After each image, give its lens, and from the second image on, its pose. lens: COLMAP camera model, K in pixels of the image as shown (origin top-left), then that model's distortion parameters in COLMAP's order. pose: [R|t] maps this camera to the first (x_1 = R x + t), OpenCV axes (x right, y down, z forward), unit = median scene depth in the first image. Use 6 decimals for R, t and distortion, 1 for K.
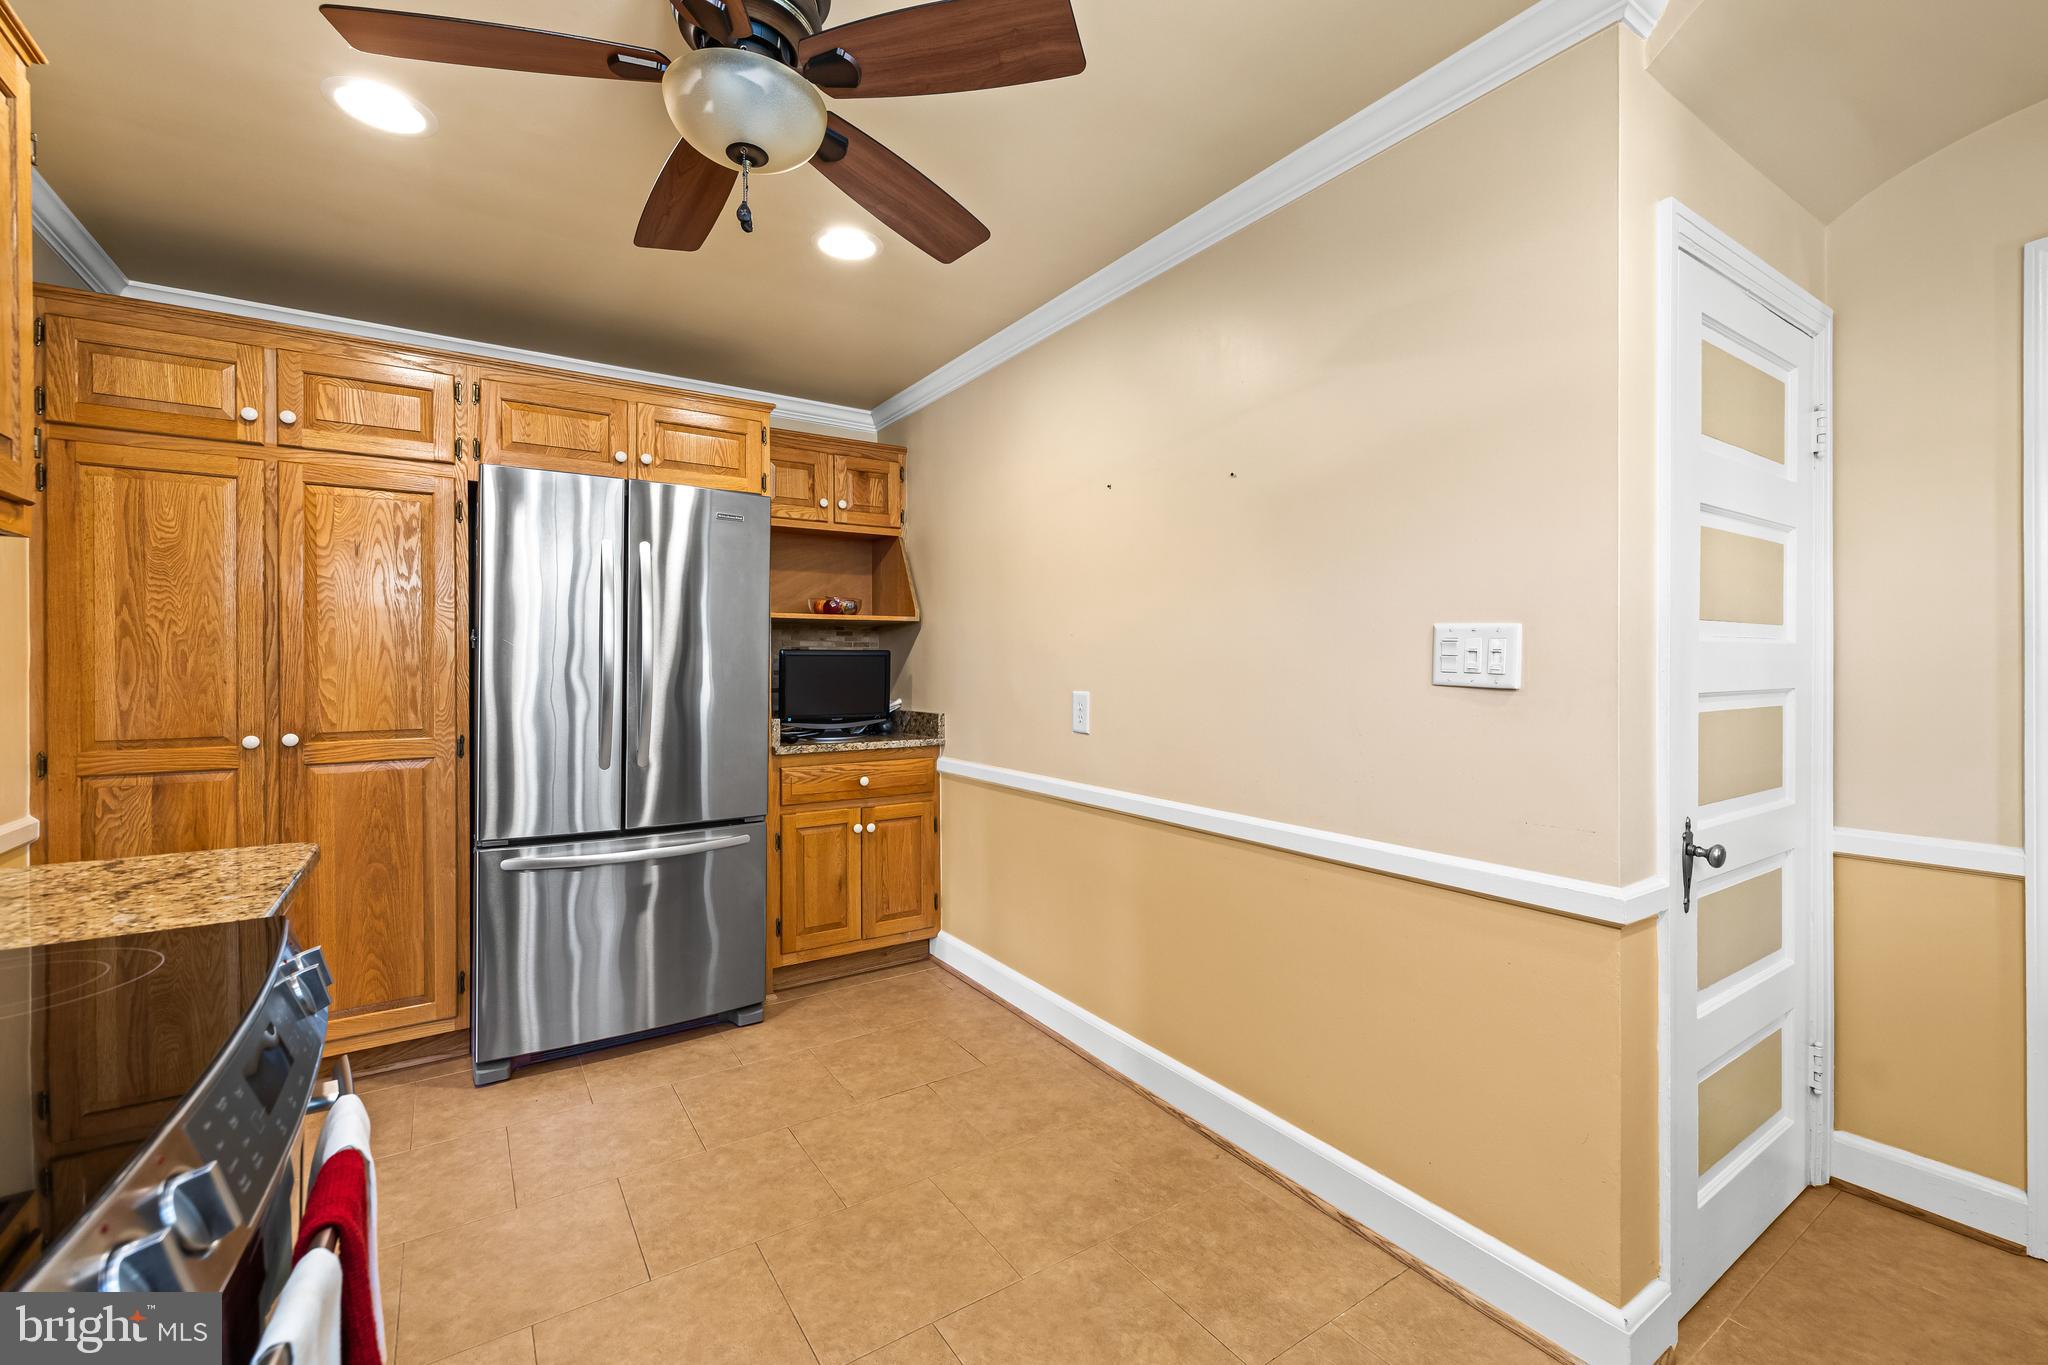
lens RADIAL K [[864.6, 0, 1024.0], [0, 864.6, 664.2], [0, 0, 1]] dist [0.002536, 0.001249]
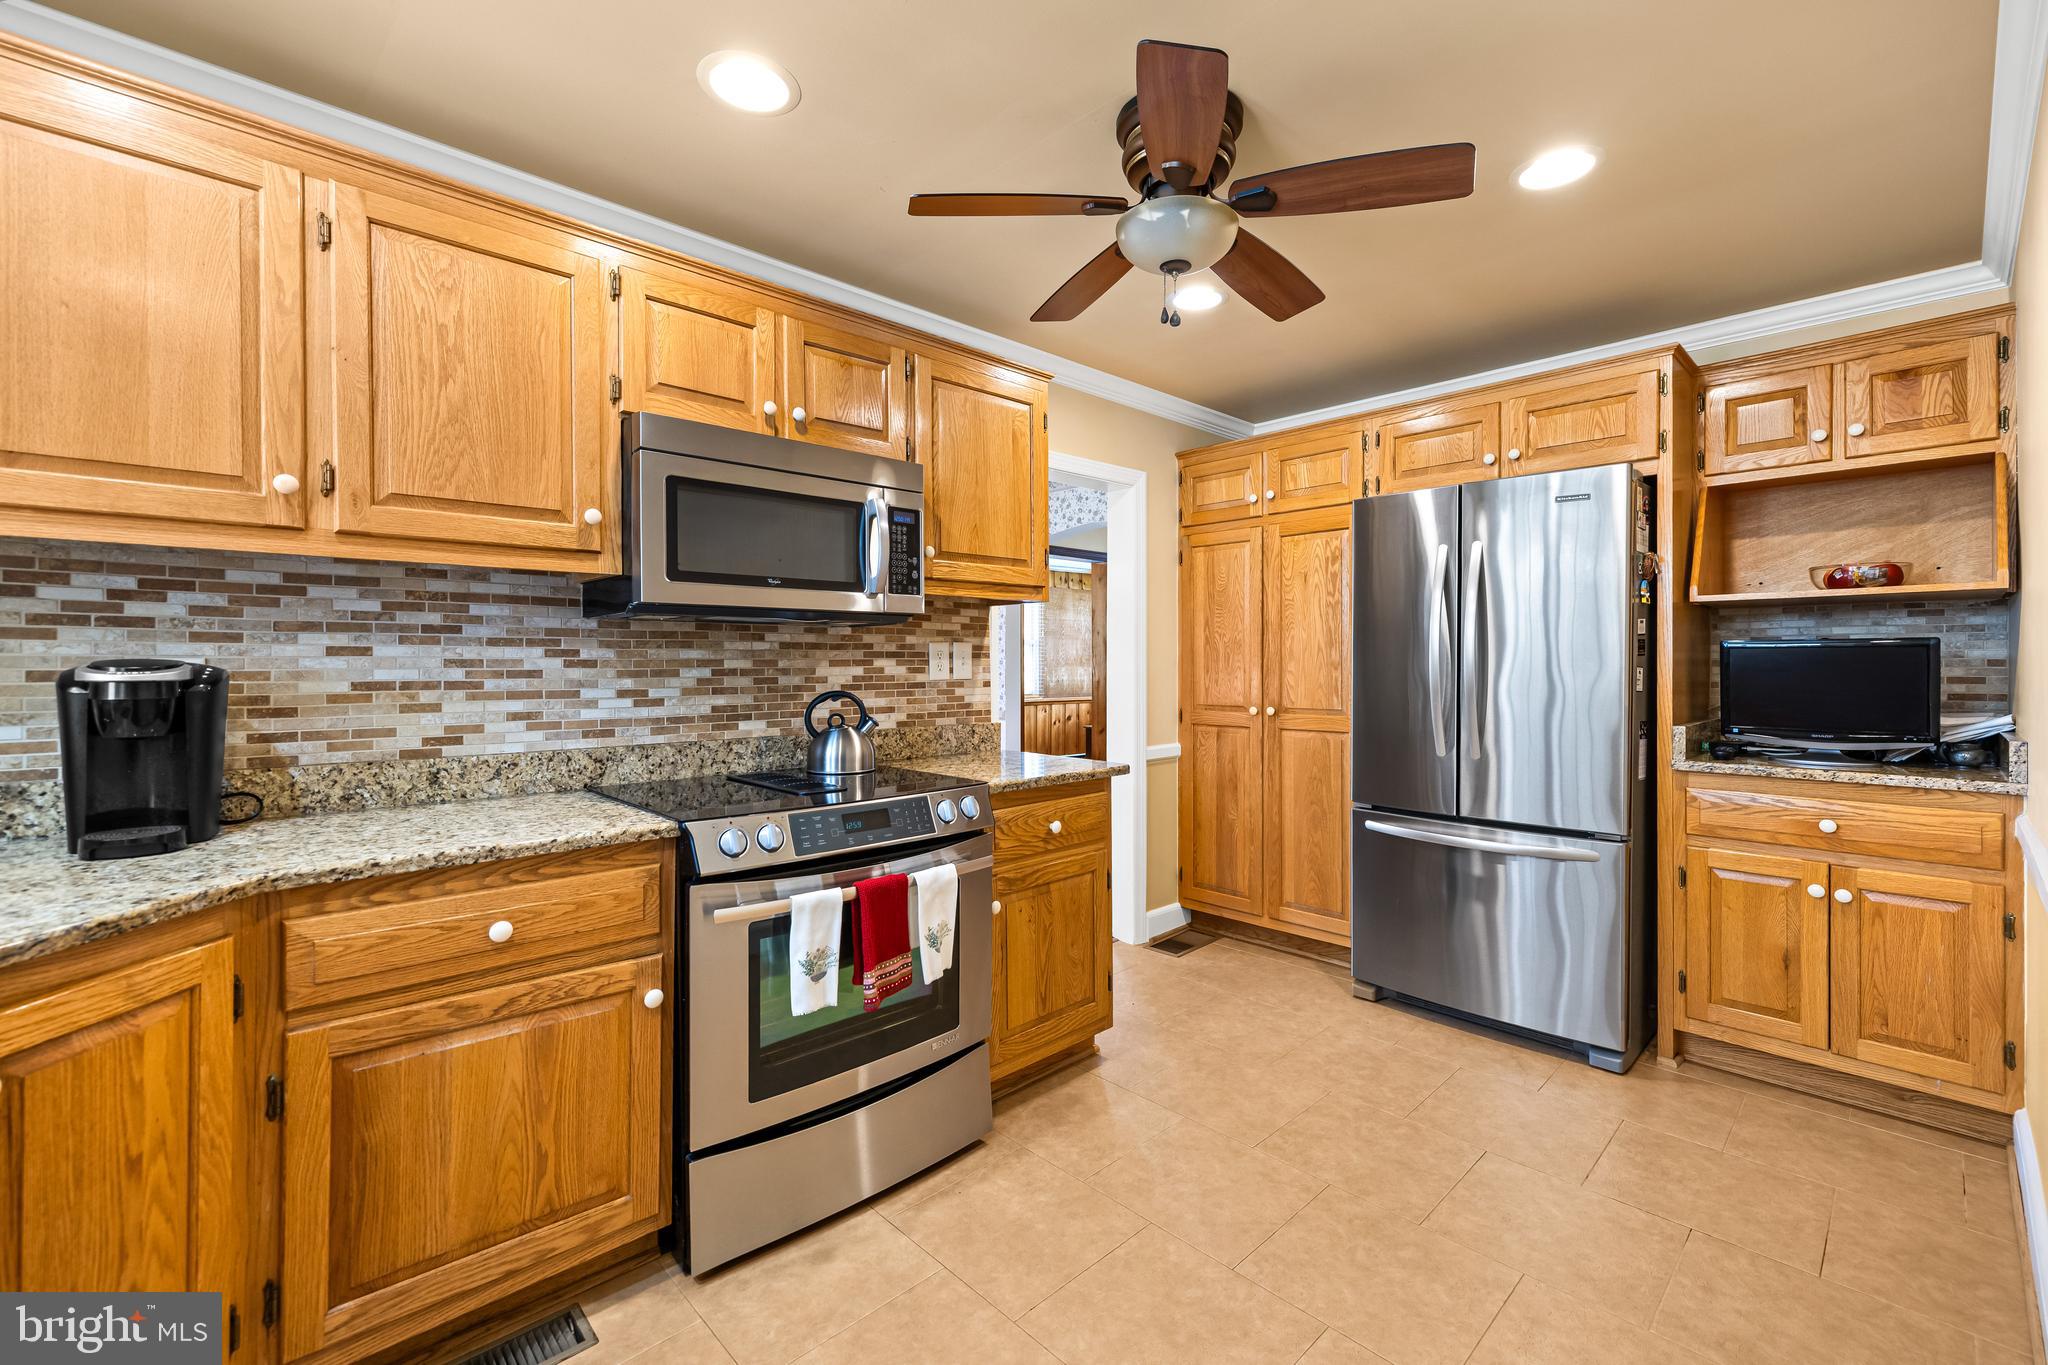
lens RADIAL K [[864.6, 0, 1029.9], [0, 864.6, 661.1], [0, 0, 1]] dist [0.002536, 0.001249]
pose [[0.173989, -0.000611, -0.984747, 0.407334], [0.002008, 0.999998, -0.000266, 0.000690], [0.984746, -0.001931, 0.173990, 0.248862]]
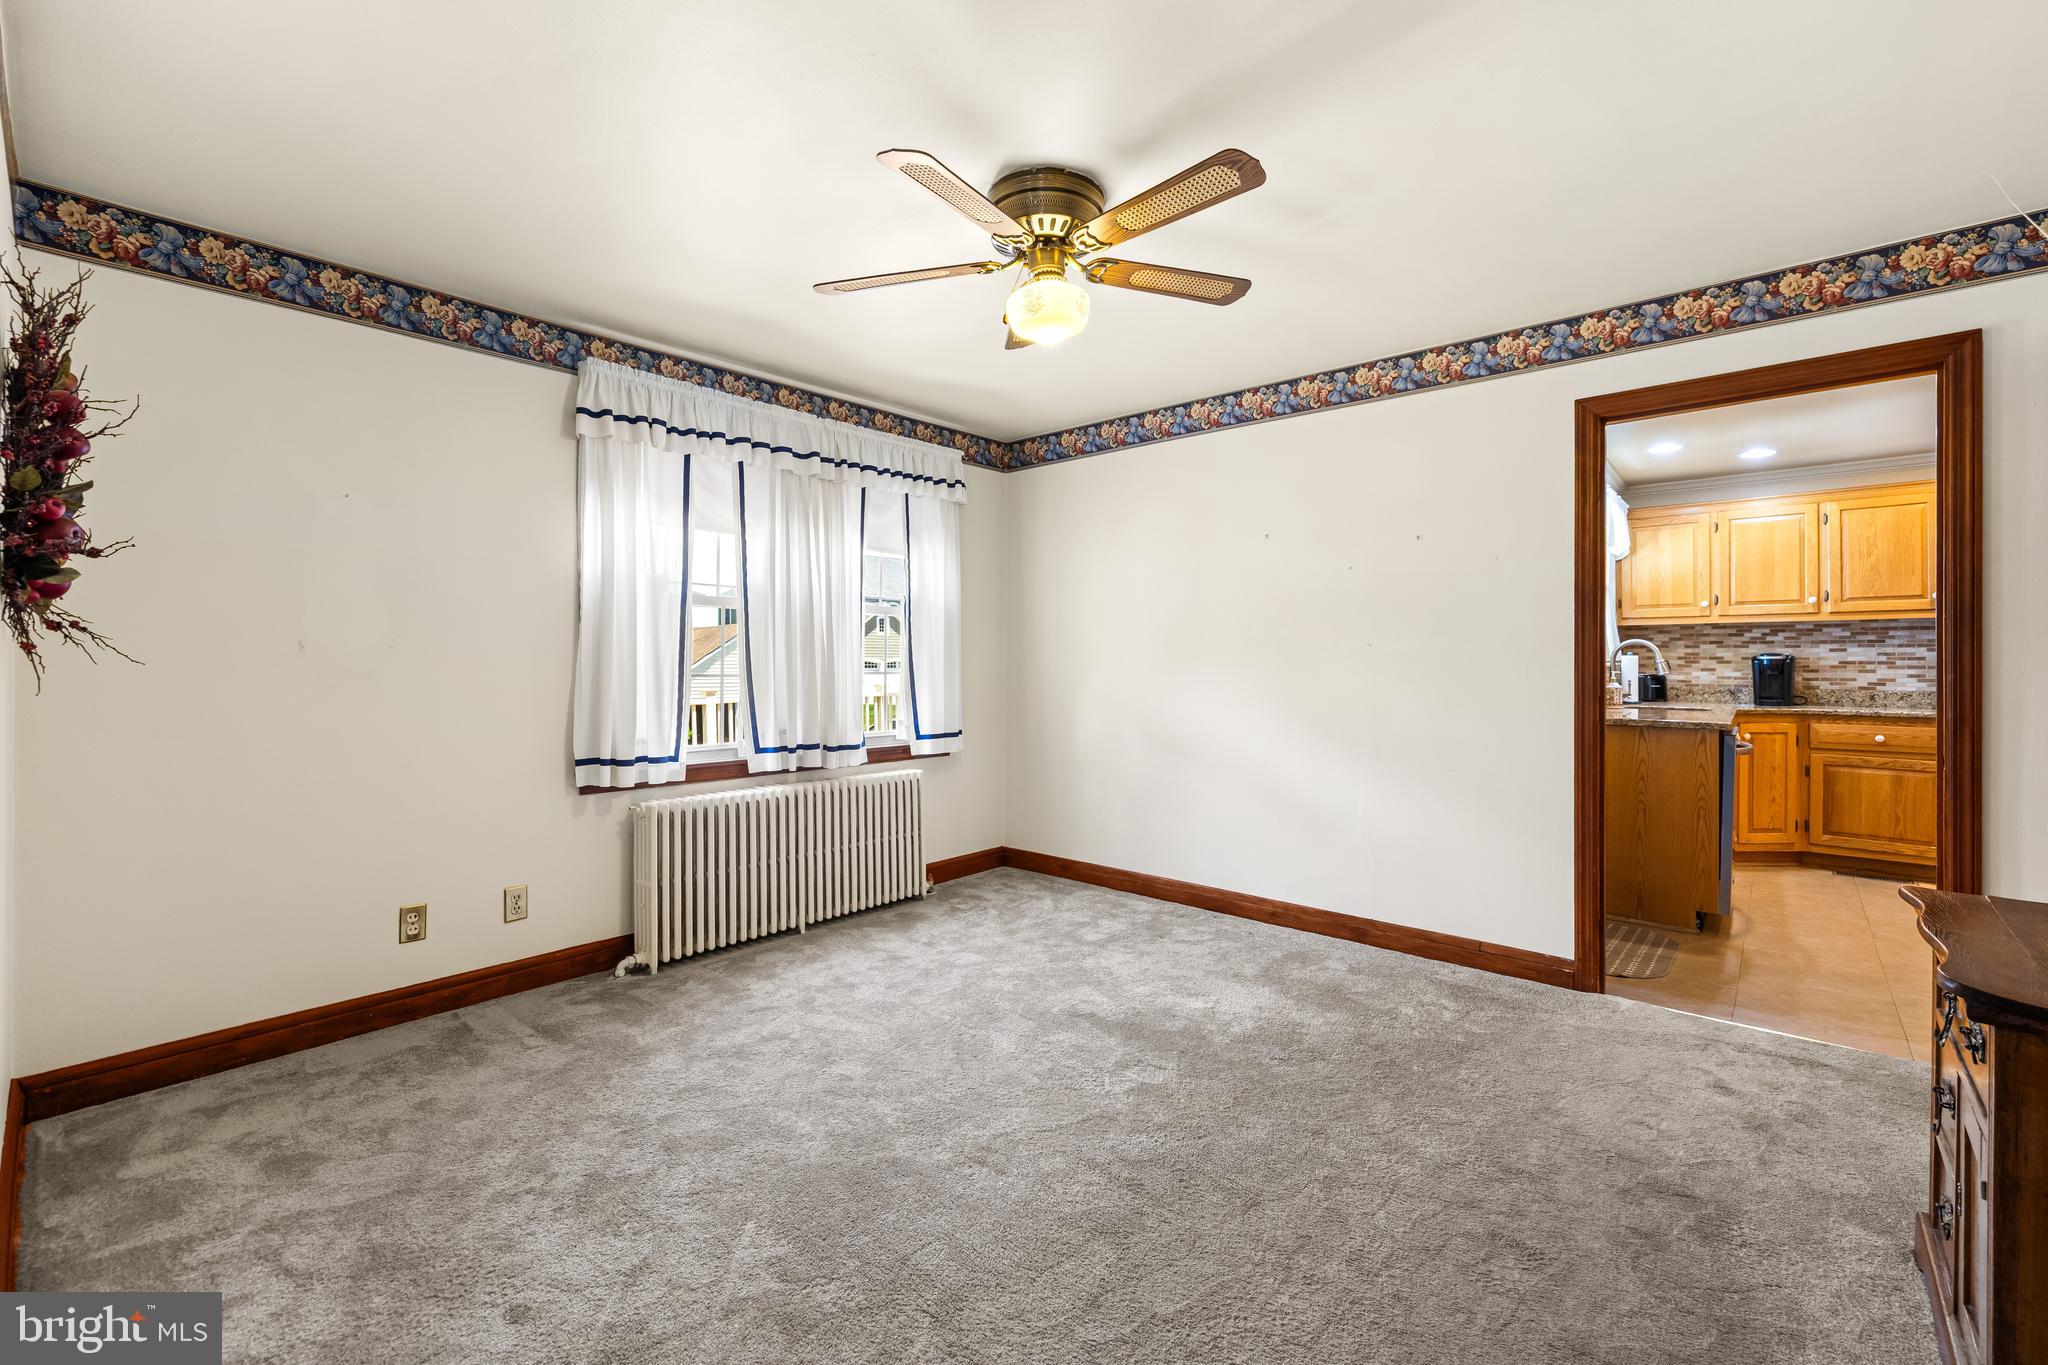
lens RADIAL K [[864.6, 0, 1031.2], [0, 864.6, 665.9], [0, 0, 1]] dist [0.002536, 0.001249]
pose [[-0.964530, 0.001844, -0.263966, 1.626900], [0.001427, 0.999997, 0.001772, 0.017117], [0.263968, 0.001333, -0.964530, 1.057057]]
